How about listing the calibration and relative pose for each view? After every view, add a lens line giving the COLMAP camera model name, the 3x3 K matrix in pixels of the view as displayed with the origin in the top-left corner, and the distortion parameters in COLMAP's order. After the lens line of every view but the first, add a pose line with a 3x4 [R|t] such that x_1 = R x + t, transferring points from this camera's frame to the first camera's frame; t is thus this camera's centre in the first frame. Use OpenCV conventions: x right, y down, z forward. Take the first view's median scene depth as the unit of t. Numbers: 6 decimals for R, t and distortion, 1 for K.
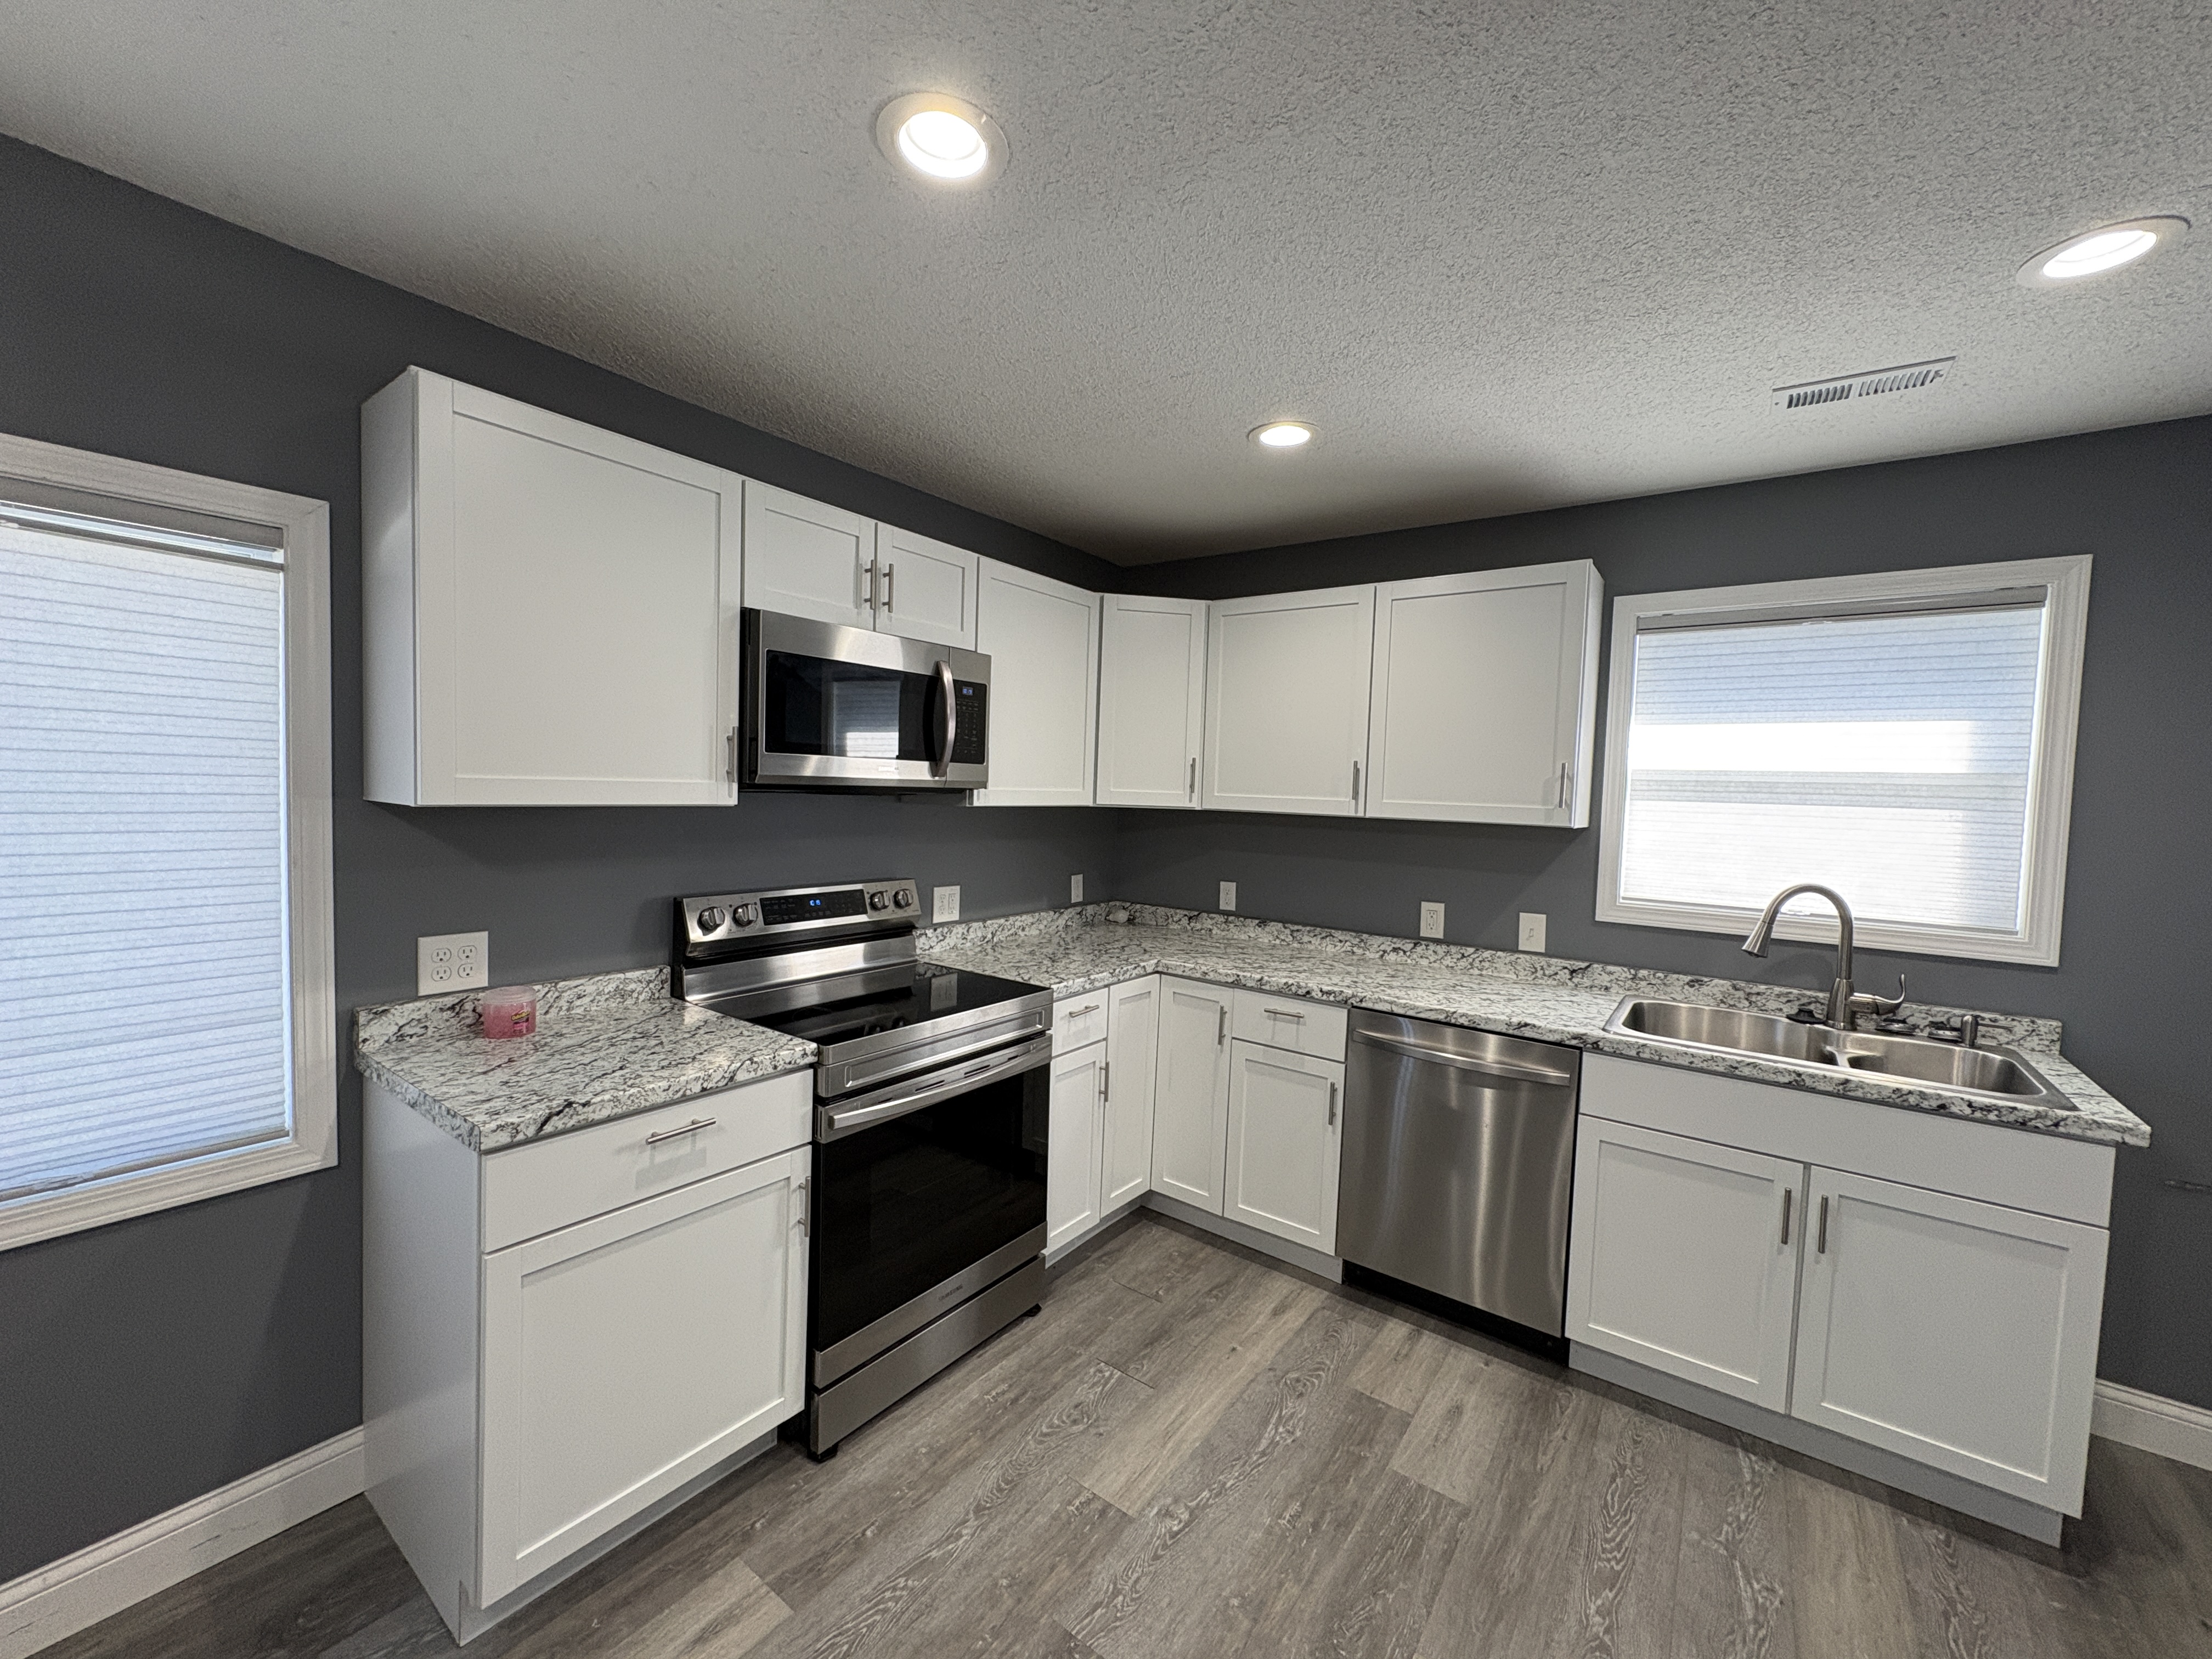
lens RADIAL K [[877.4, 0, 1106.0], [0, 877.4, 829.5], [0, 0, 1]] dist [0.002088, -0.000119]
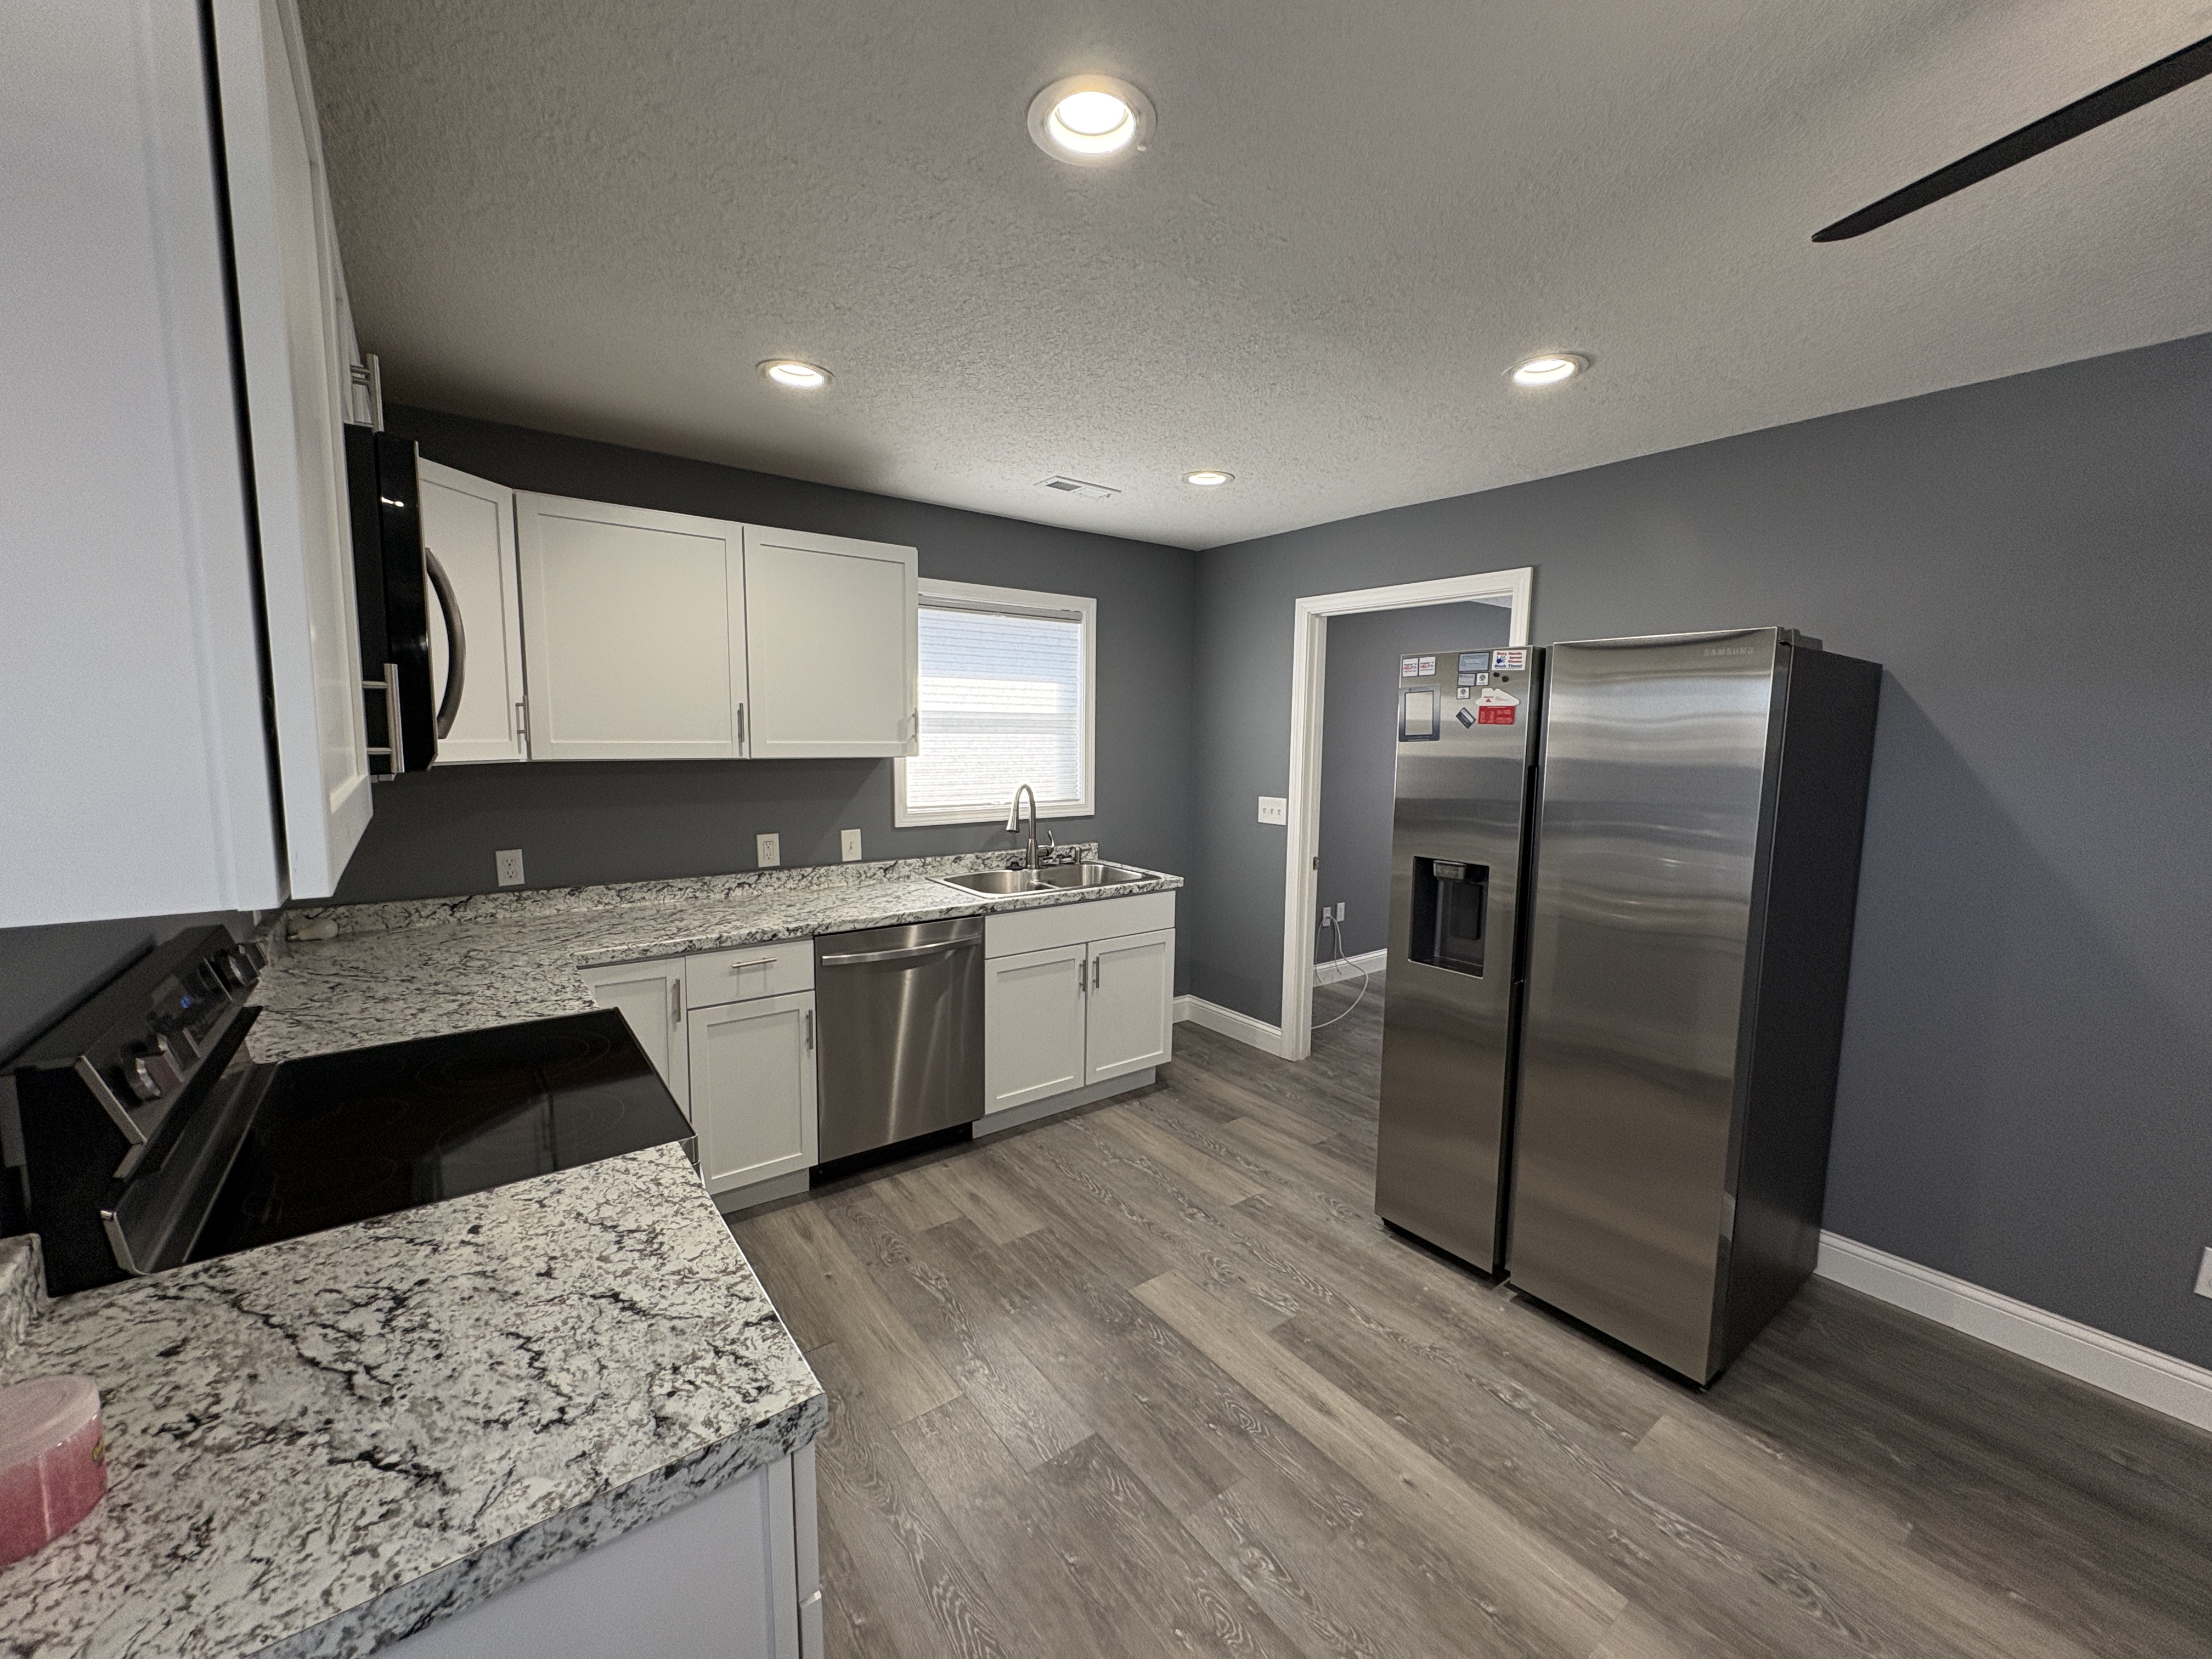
lens RADIAL K [[879.5, 0, 1106.0], [0, 879.5, 829.5], [0, 0, 1]] dist [0.001719, 0.000182]
pose [[0.287808, -0.139952, 0.947407, -0.674339], [0.043072, 0.990155, 0.133182, -0.060960], [-0.956719, 0.002476, 0.291003, 0.374353]]
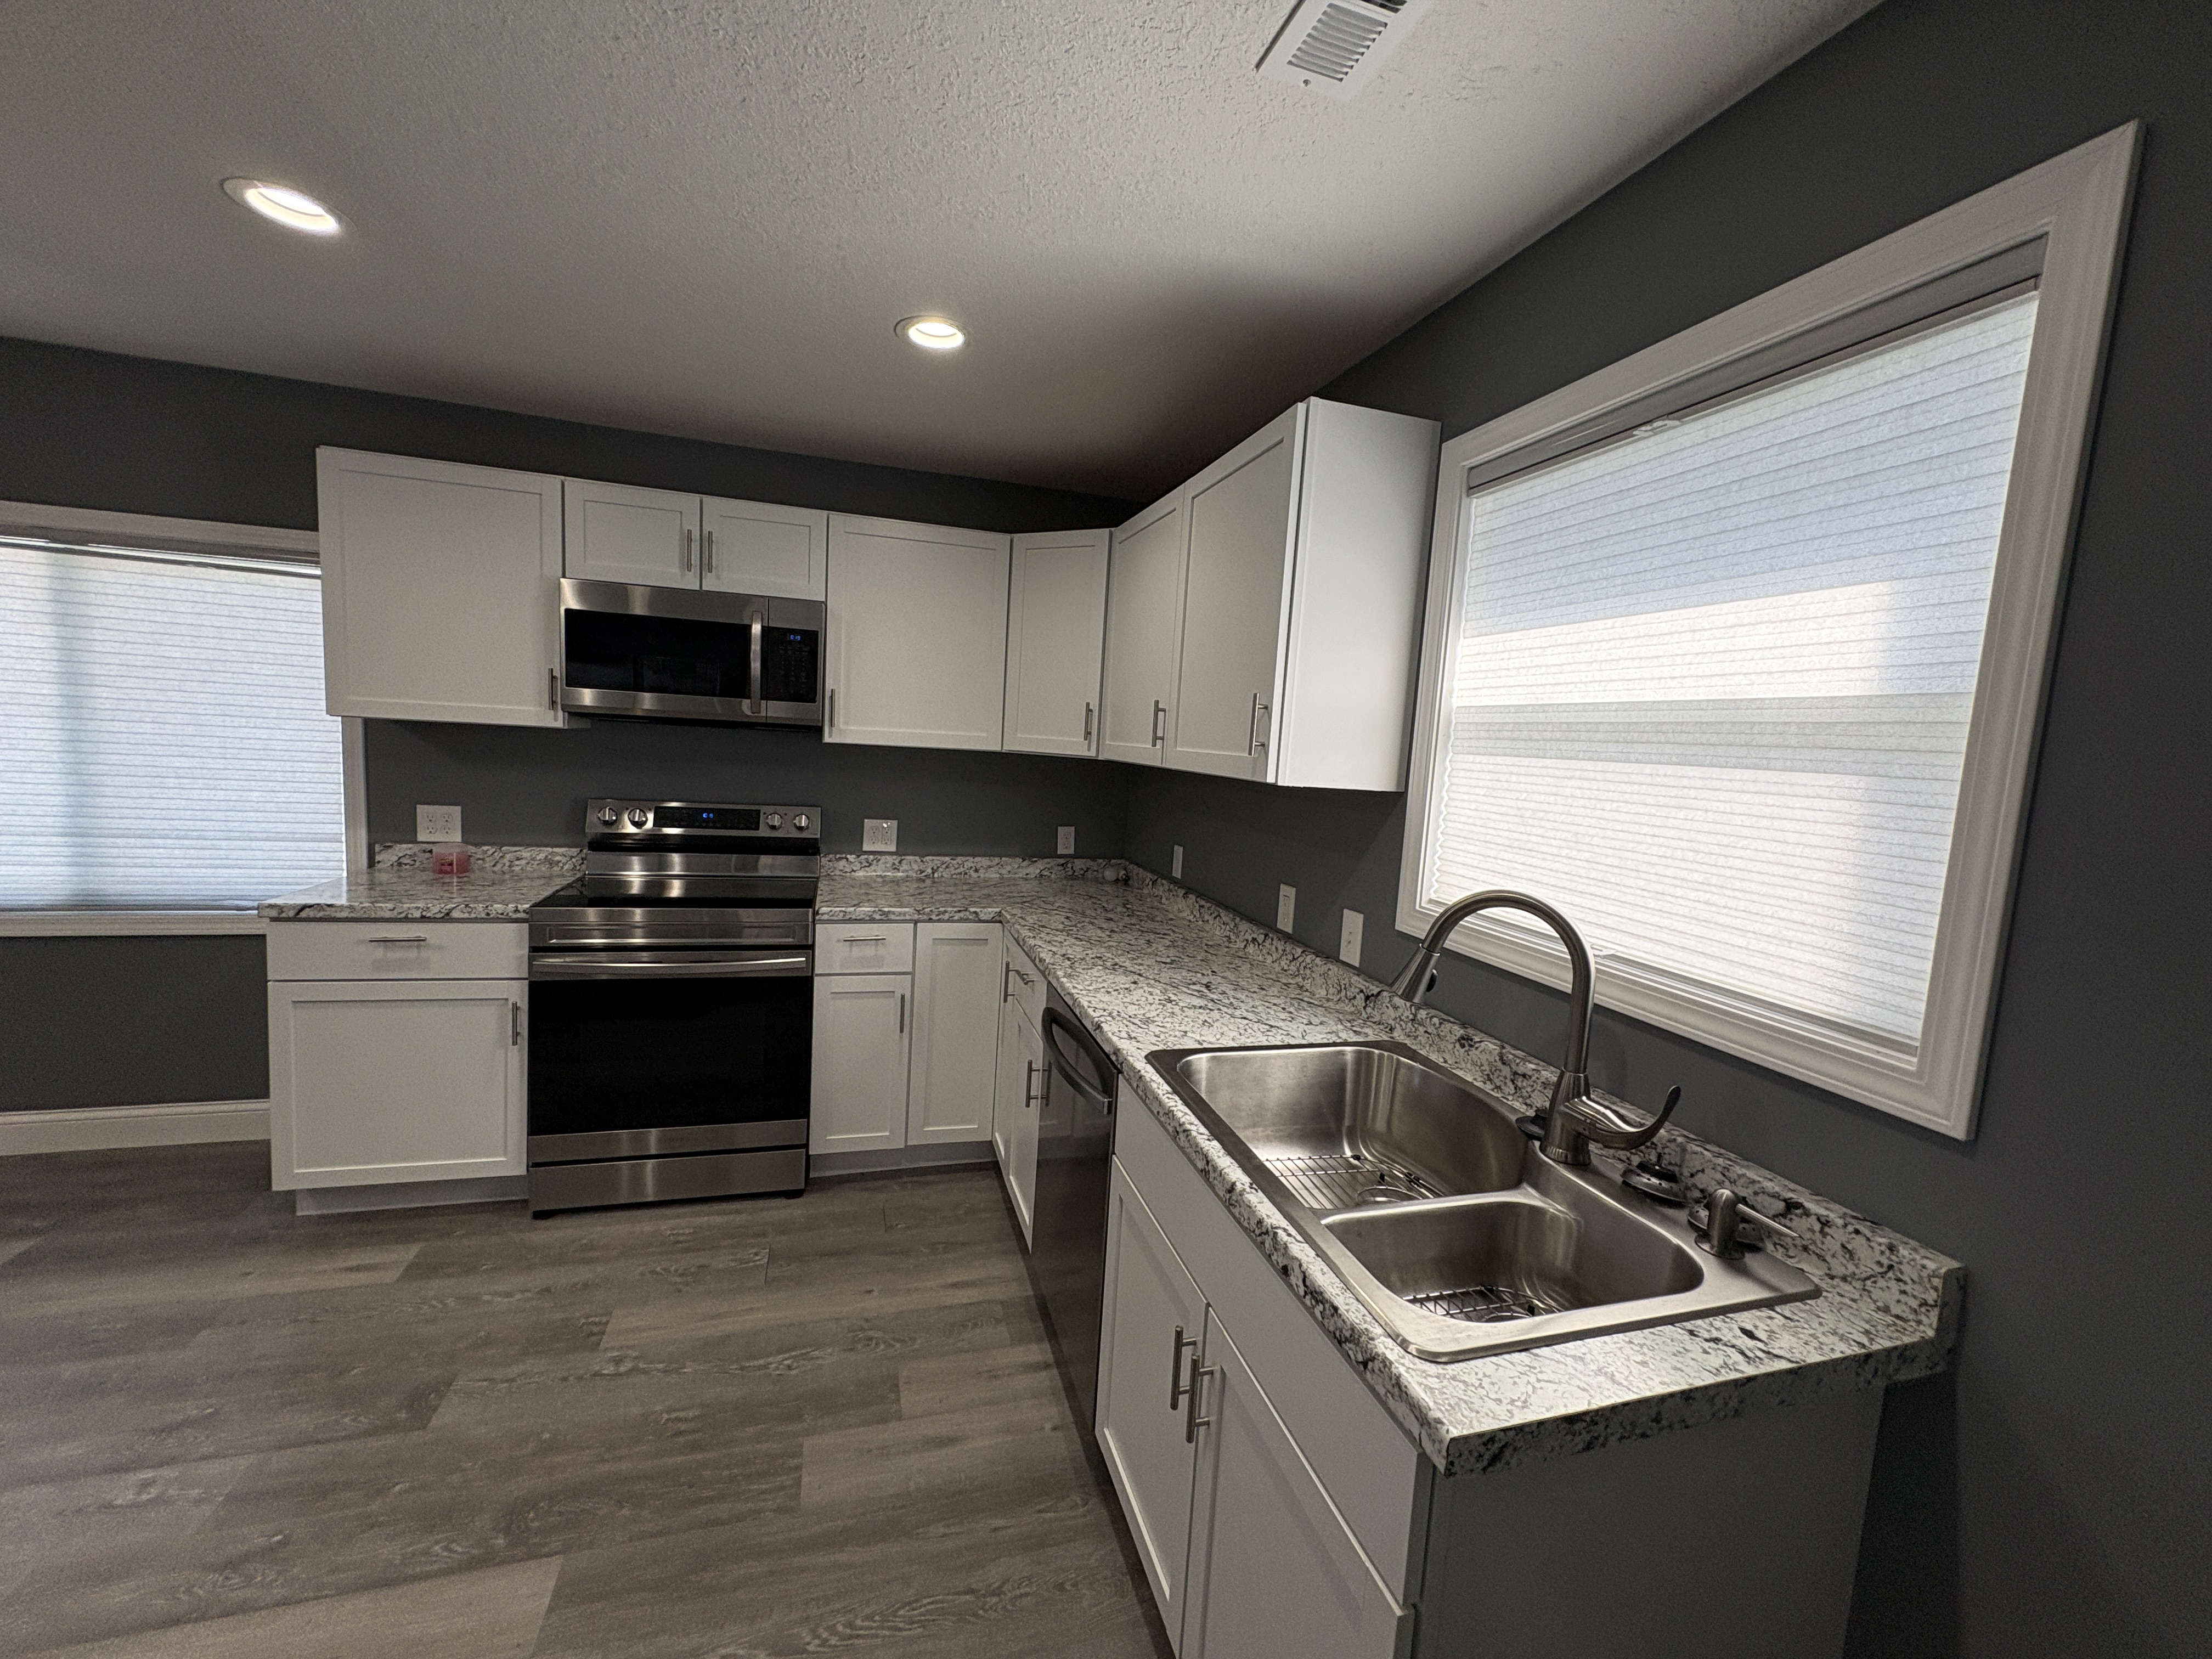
lens RADIAL K [[872.7, 0, 1106.0], [0, 872.7, 829.5], [0, 0, 1]] dist [0.000533, 0.000132]
pose [[0.797631, 0.078853, -0.597969, 0.898699], [-0.064357, 0.996884, 0.045611, 0.011290], [0.599702, 0.002102, 0.800220, 0.368592]]
